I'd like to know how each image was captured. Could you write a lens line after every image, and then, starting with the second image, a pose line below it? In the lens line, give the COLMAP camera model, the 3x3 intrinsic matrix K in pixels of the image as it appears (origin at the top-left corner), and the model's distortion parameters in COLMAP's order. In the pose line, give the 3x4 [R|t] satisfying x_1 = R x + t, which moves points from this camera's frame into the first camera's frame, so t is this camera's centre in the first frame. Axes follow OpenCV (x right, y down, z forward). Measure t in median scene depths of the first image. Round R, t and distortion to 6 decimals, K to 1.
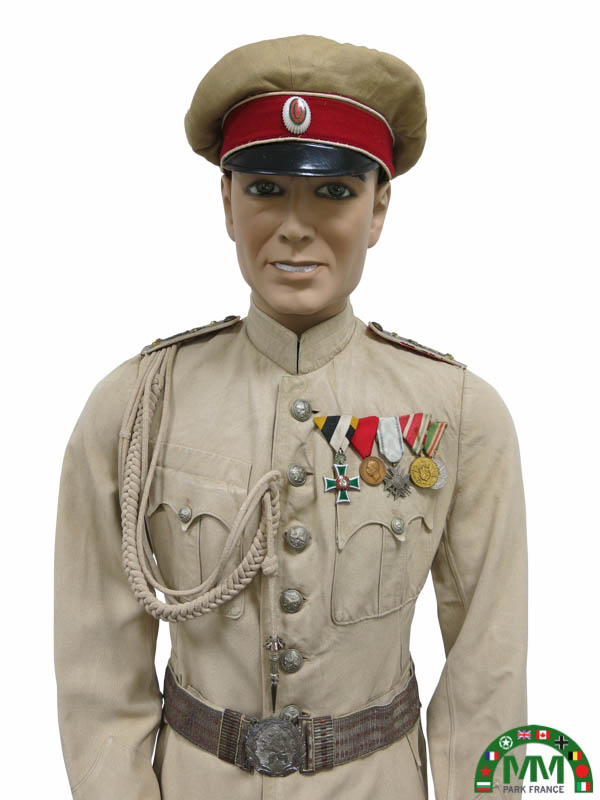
lens RADIAL K [[708.1, 0, 298.9], [0, 708.1, 349.2], [0, 0, 1]] dist [-0.045600, 0.045959]
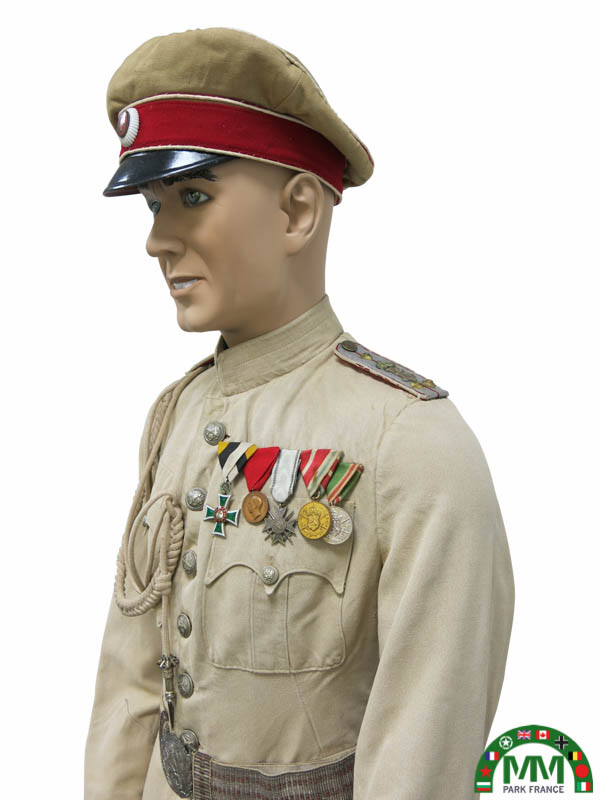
lens RADIAL K [[662.4, 0, 303.9], [0, 662.4, 402.0], [0, 0, 1]] dist [-0.031398, 0.018497]
pose [[0.703316, 0.040576, -0.709719, 0.741482], [-0.024100, 0.999157, 0.033242, 0.011548], [0.710469, -0.006276, 0.703701, 0.468386]]
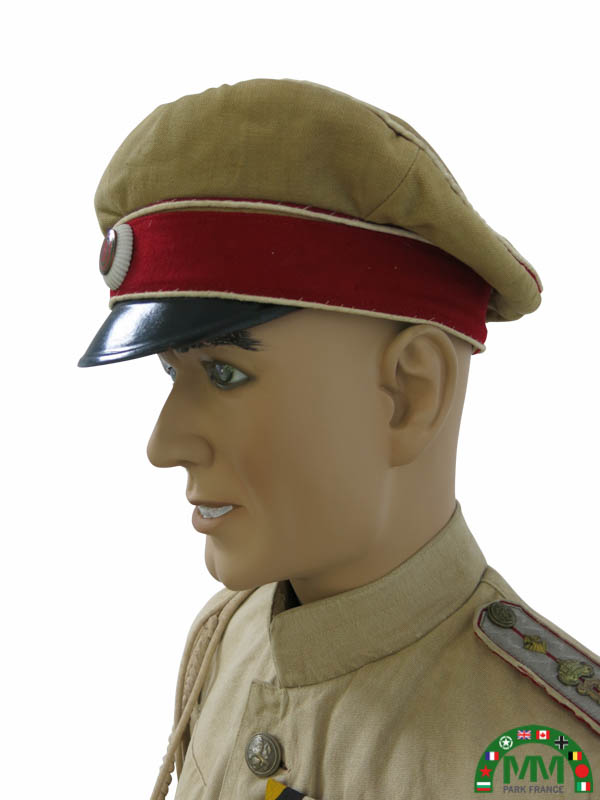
lens RADIAL K [[662.4, 0, 299.0], [0, 662.4, 398.1], [0, 0, 1]] dist [-0.031398, 0.018497]
pose [[0.572837, -0.022789, -0.819353, 0.463183], [-0.035479, 0.997987, -0.052562, -0.172798], [0.818901, 0.059179, 0.570875, 0.729557]]
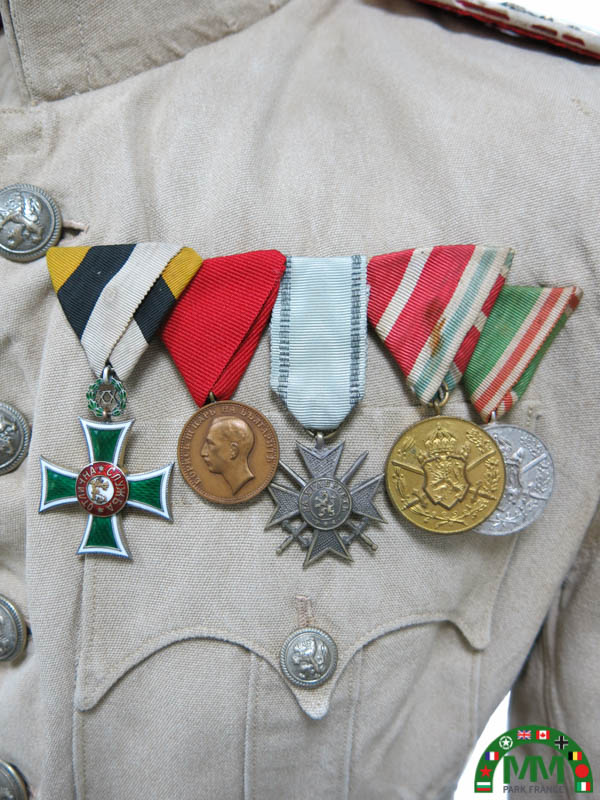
lens RADIAL K [[662.4, 0, 293.0], [0, 662.4, 401.3], [0, 0, 1]] dist [-0.031398, 0.018497]
pose [[0.927729, 0.095580, -0.360809, 0.219555], [-0.002166, 0.968020, 0.250863, 0.091223], [0.373248, -0.231951, 0.898268, 0.799801]]
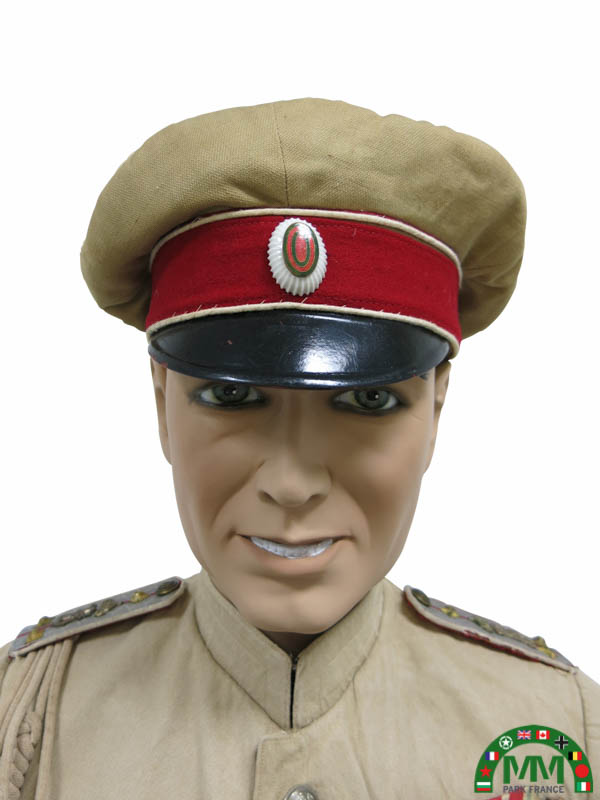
lens RADIAL K [[708.1, 0, 267.9], [0, 708.1, 372.3], [0, 0, 1]] dist [-0.045600, 0.045959]
pose [[0.999766, -0.005328, 0.020942, -0.030101], [0.007566, 0.994095, -0.108254, -0.179586], [-0.020242, 0.108387, 0.993903, 0.472628]]
